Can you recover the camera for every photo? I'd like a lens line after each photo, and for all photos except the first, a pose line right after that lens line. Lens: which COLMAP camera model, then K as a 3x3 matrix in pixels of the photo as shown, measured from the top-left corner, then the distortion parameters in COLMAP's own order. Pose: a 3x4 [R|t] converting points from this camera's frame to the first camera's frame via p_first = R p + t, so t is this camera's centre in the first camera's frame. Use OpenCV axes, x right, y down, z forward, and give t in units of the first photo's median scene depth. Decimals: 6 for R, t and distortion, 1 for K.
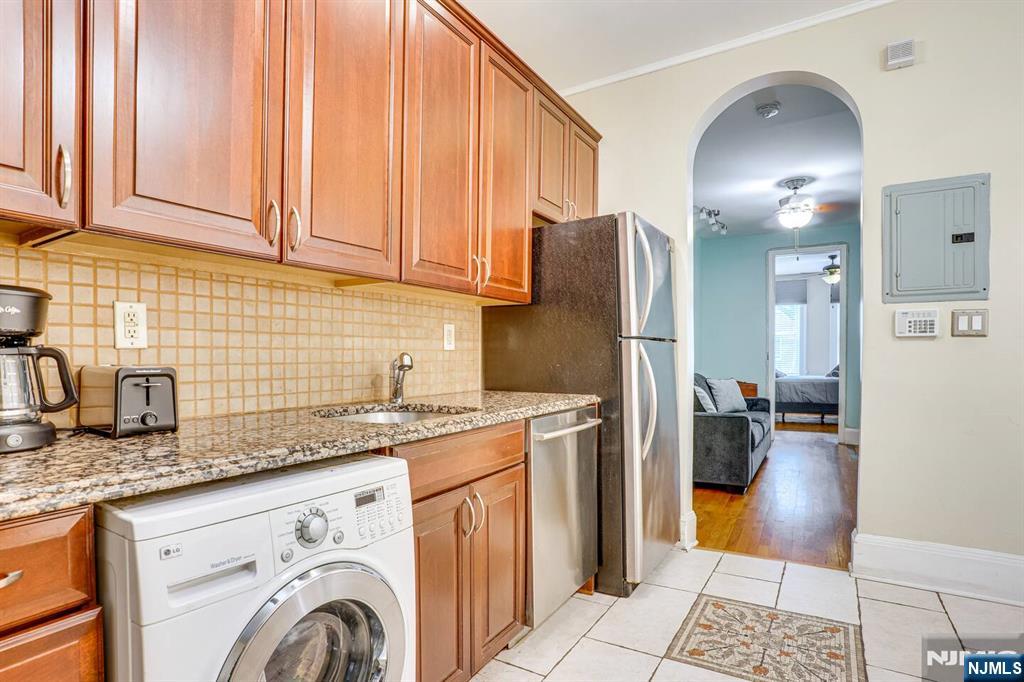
lens RADIAL K [[547.0, 0, 512.1], [0, 547.0, 390.3], [0, 0, 1]] dist [-0.000268, 0.000352]
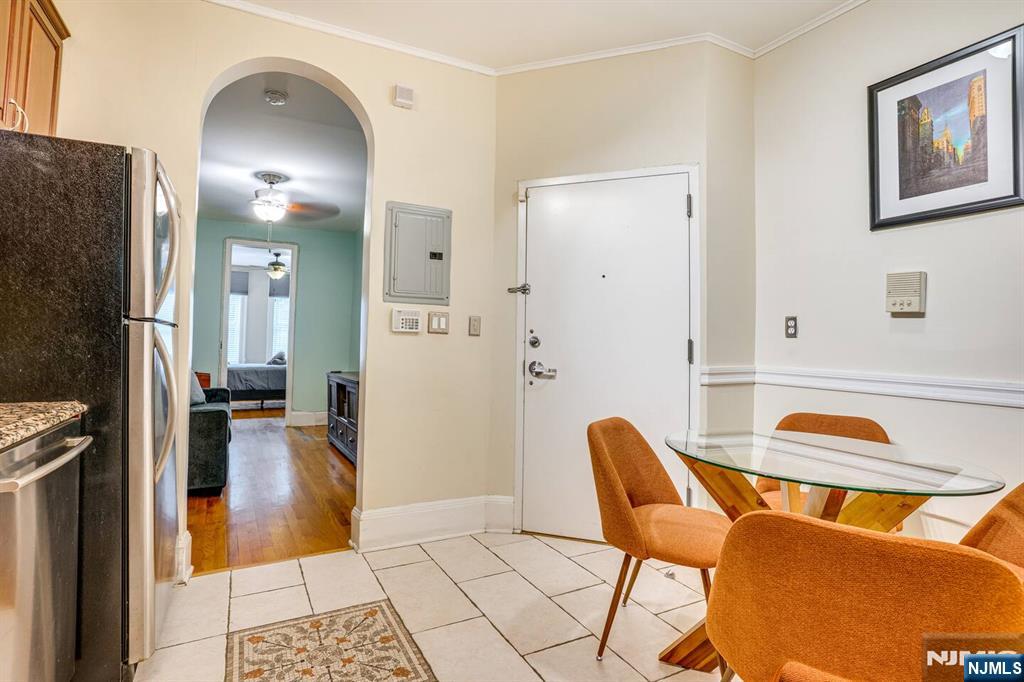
lens RADIAL K [[517.4, 0, 489.3], [0, 517.4, 340.5], [0, 0, 1]] dist [-0.004893, 0.000704]
pose [[0.542628, 0.021581, 0.839696, -0.110852], [0.036552, 0.998116, -0.049273, -0.016730], [-0.839177, 0.057430, 0.540817, 0.236345]]
